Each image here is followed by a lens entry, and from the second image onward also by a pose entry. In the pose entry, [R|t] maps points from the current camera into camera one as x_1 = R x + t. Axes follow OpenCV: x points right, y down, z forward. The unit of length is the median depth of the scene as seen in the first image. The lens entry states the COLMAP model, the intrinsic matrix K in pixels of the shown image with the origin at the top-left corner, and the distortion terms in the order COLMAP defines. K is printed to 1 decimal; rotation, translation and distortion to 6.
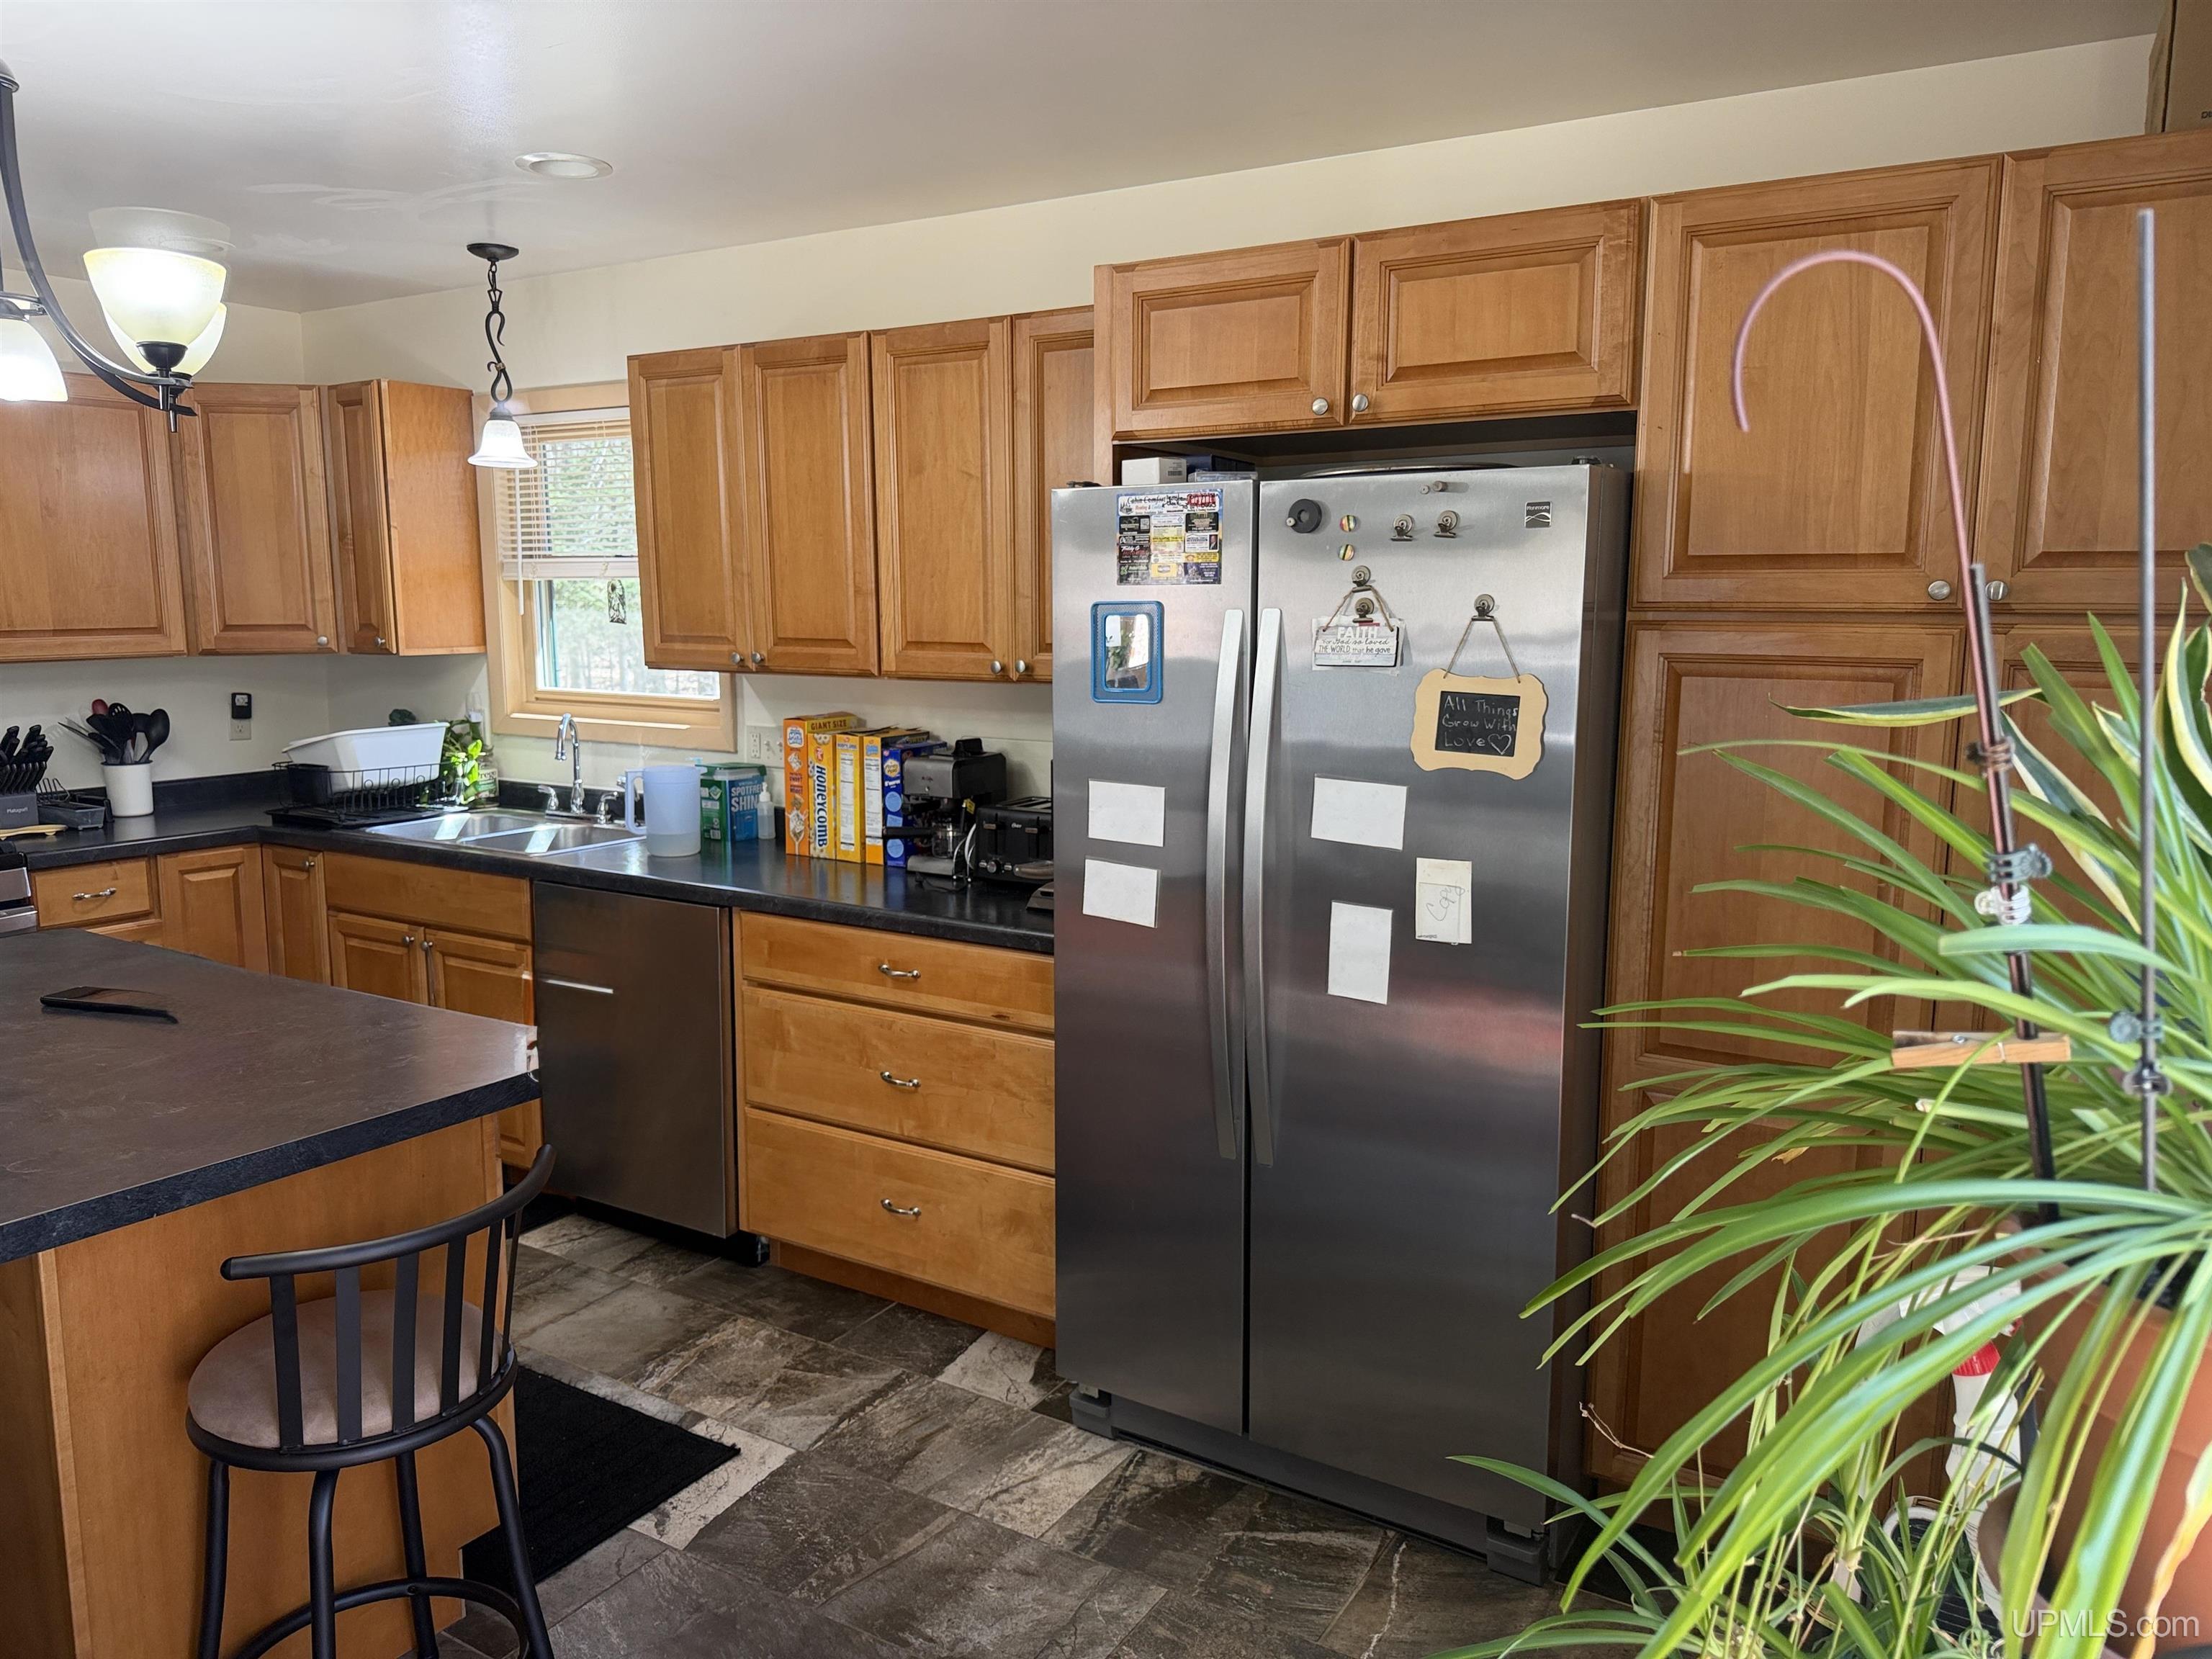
lens RADIAL K [[1581.3, 0, 1075.6], [0, 1581.3, 834.6], [0, 0, 1]] dist [0.035493, -0.041065]
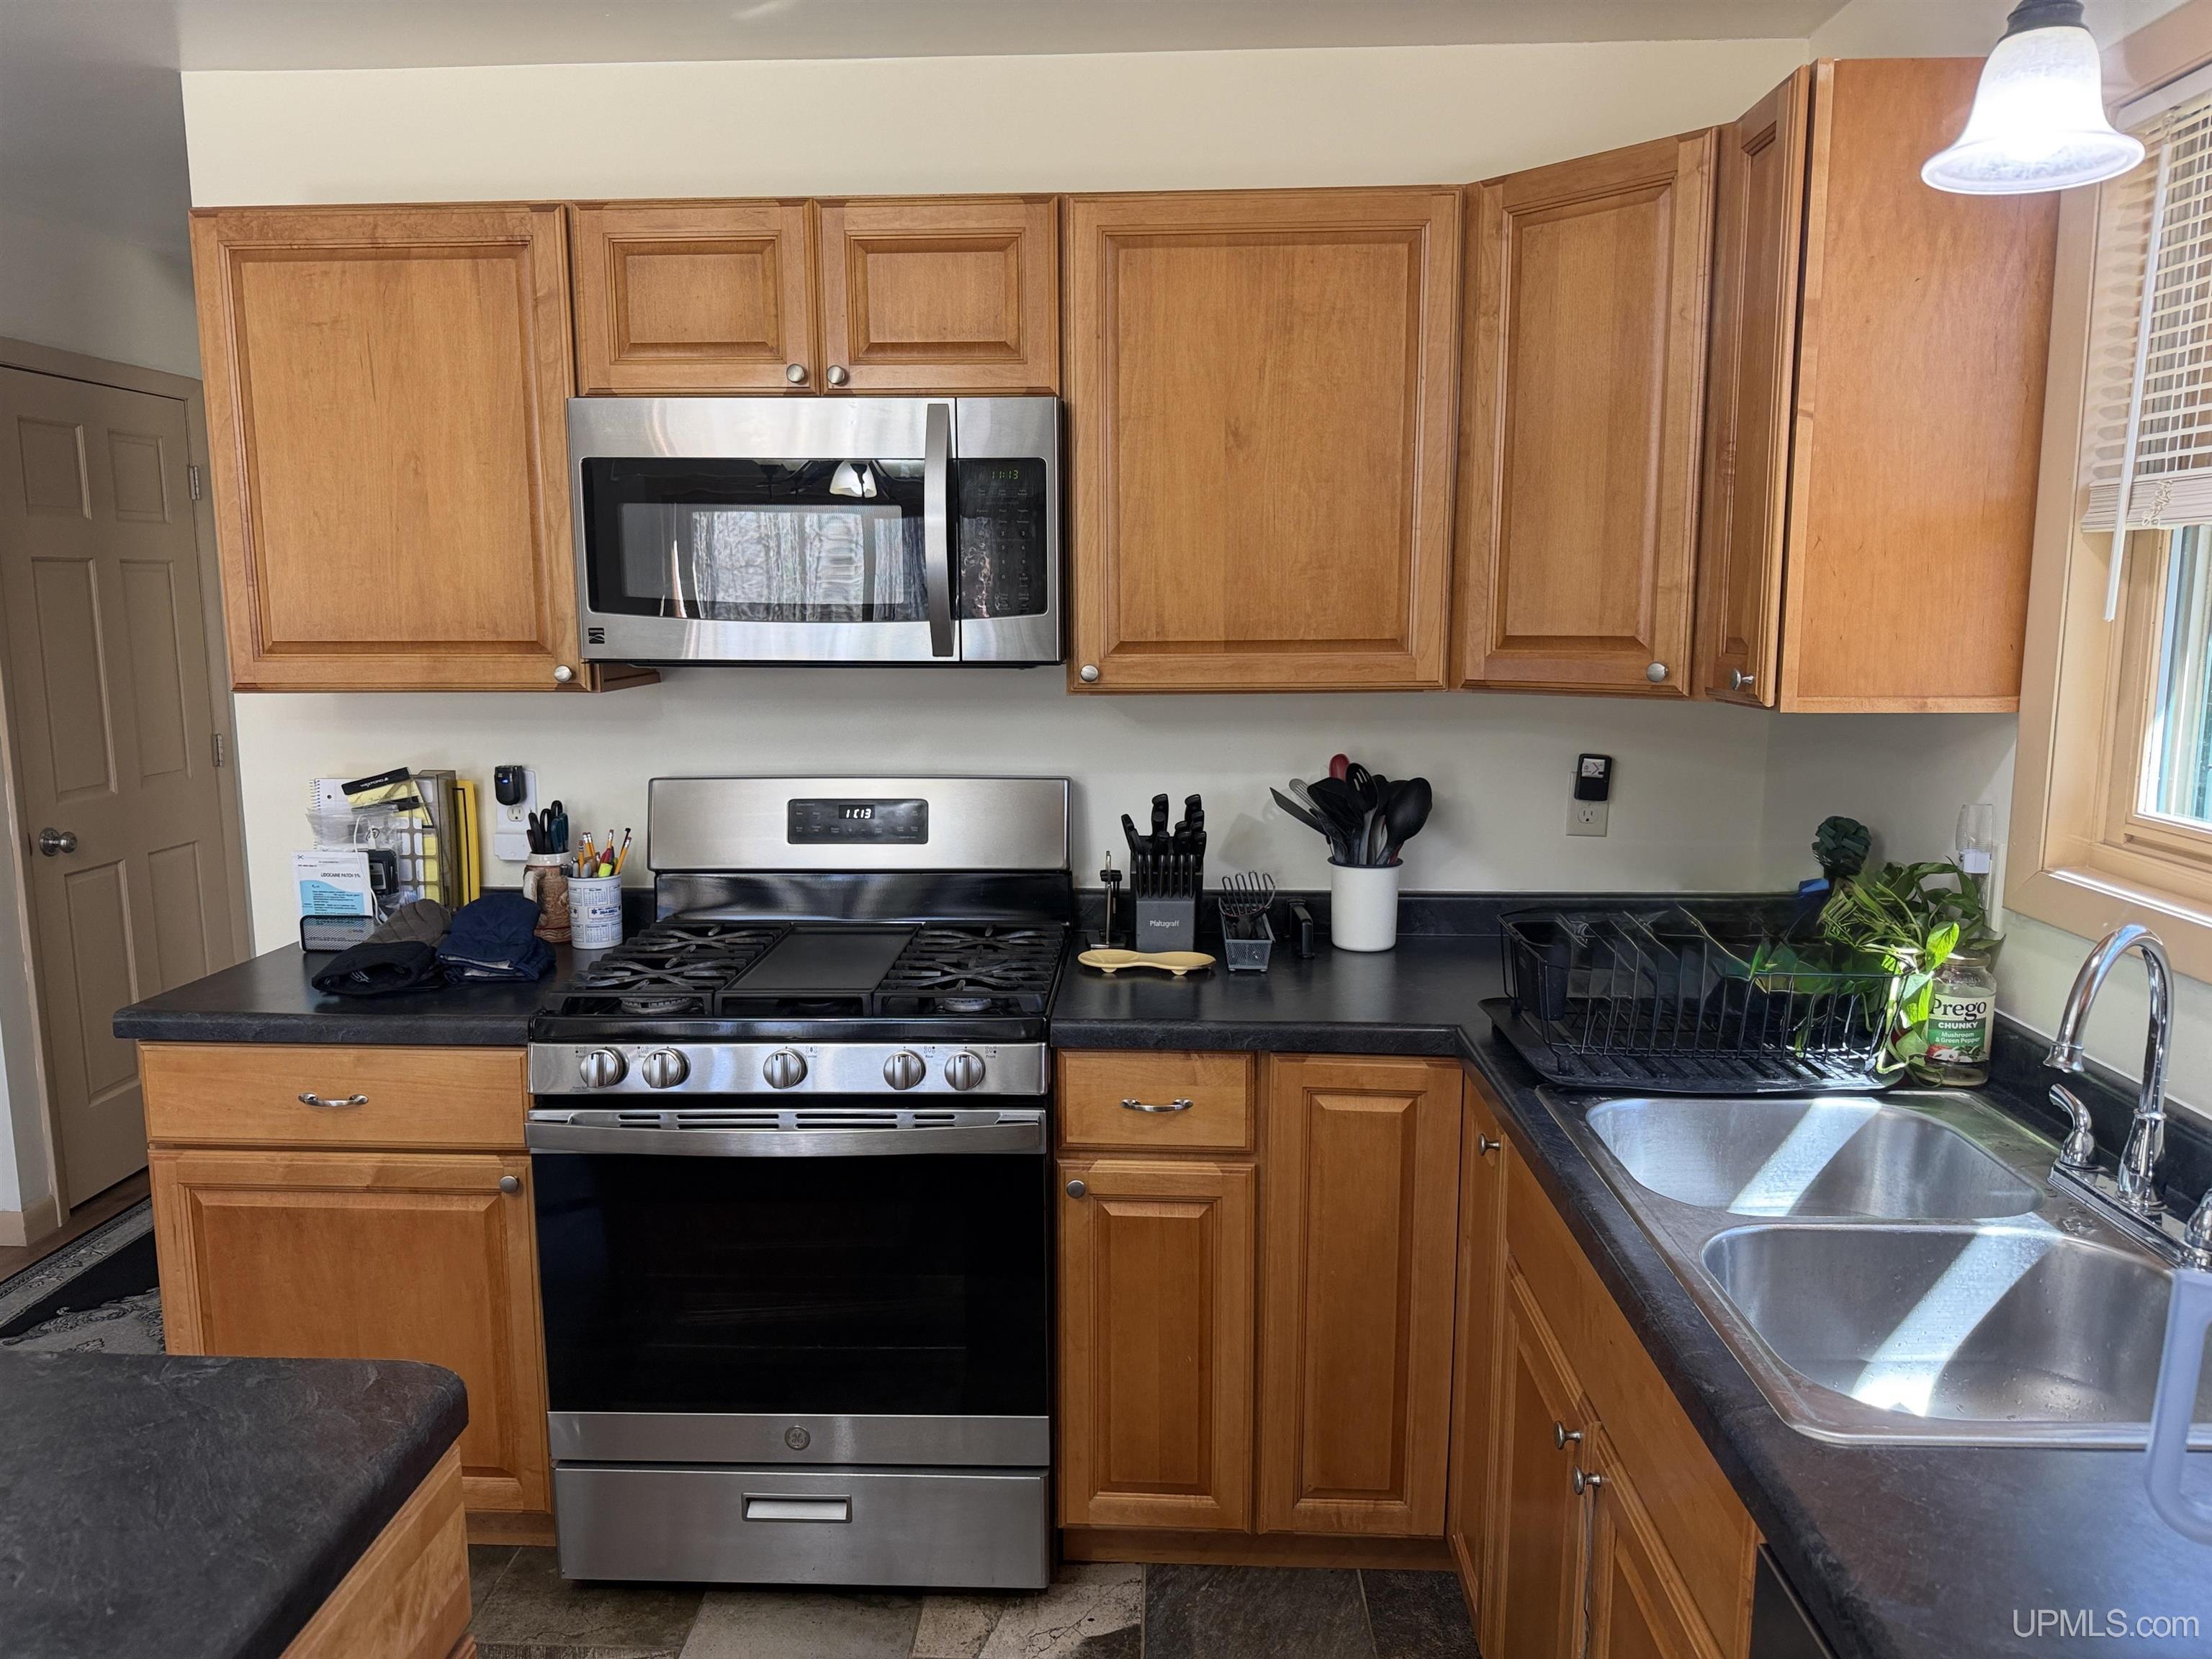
lens RADIAL K [[1549.7, 0, 1088.0], [0, 1549.7, 845.9], [0, 0, 1]] dist [0.044047, -0.061400]
pose [[0.493069, 0.132331, -0.859867, -0.175639], [-0.122685, 0.989064, 0.081863, -0.106130], [0.861296, 0.065128, 0.503912, 0.754870]]
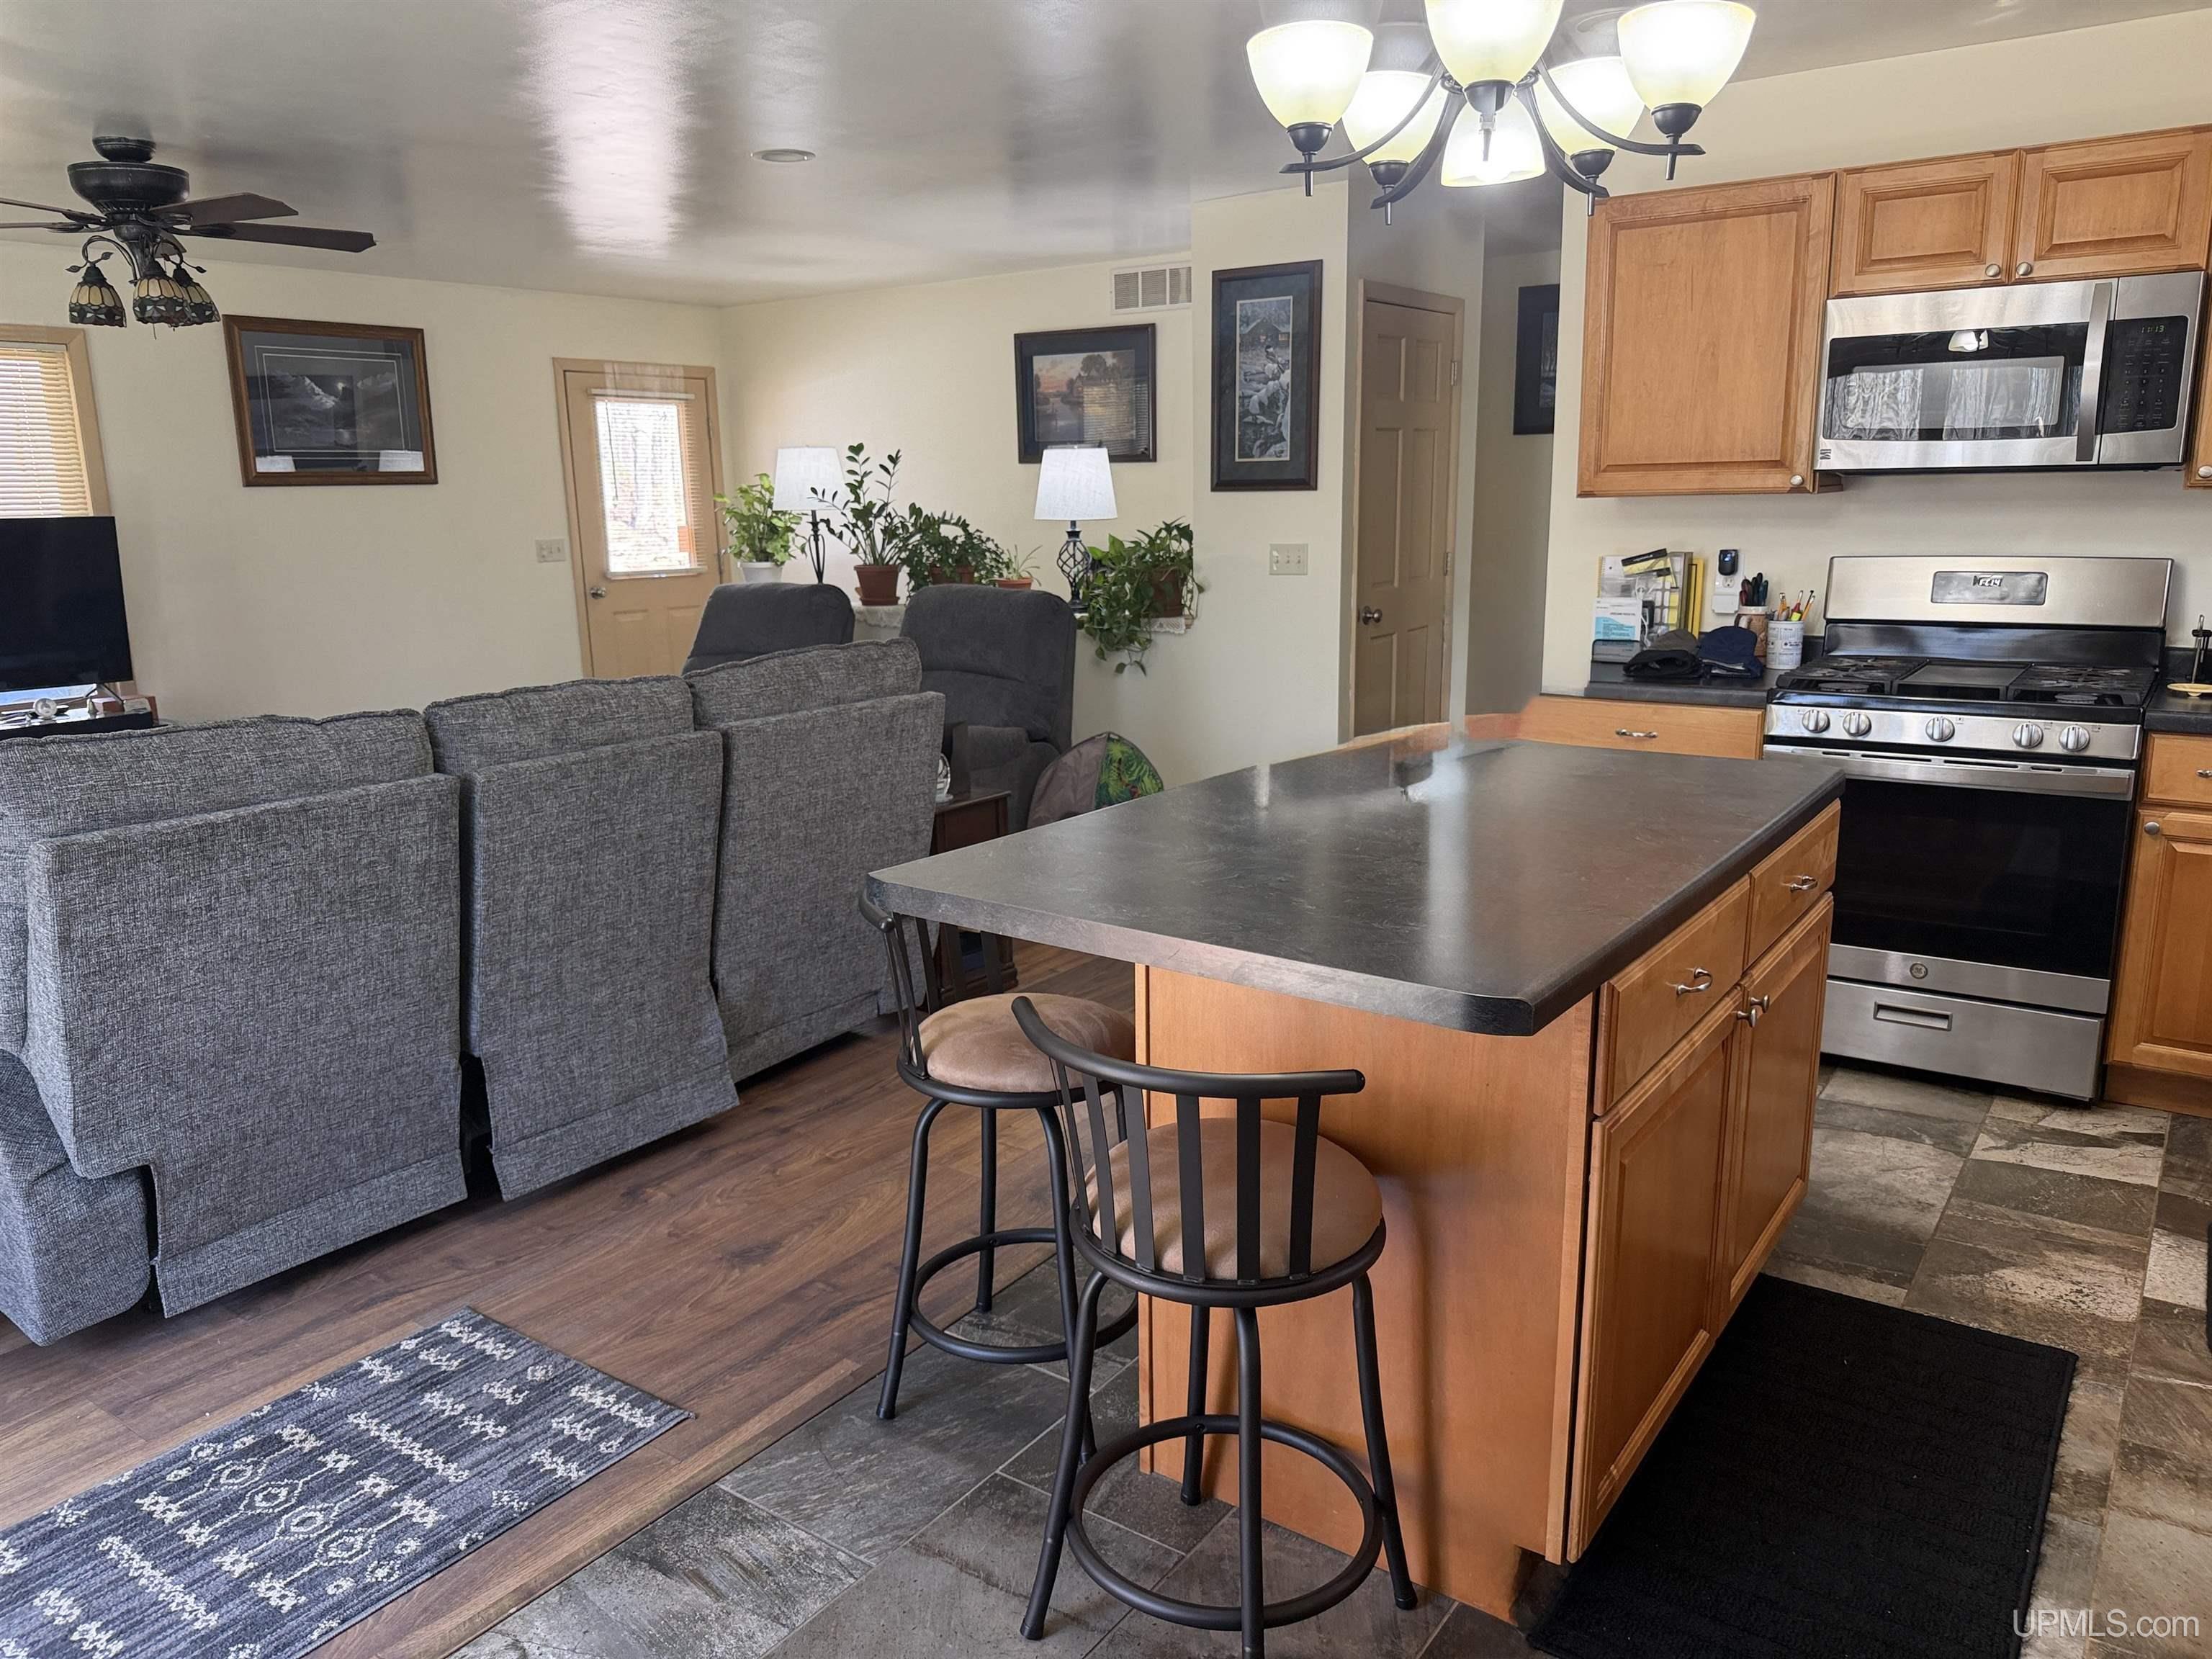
lens RADIAL K [[1562.6, 0, 1110.2], [0, 1562.6, 842.1], [0, 0, 1]] dist [-0.000202, -0.008344]
pose [[-0.061945, 0.217750, -0.974037, 0.224653], [-0.125359, 0.966485, 0.224034, -0.039846], [0.990176, 0.135982, -0.032572, 0.506149]]
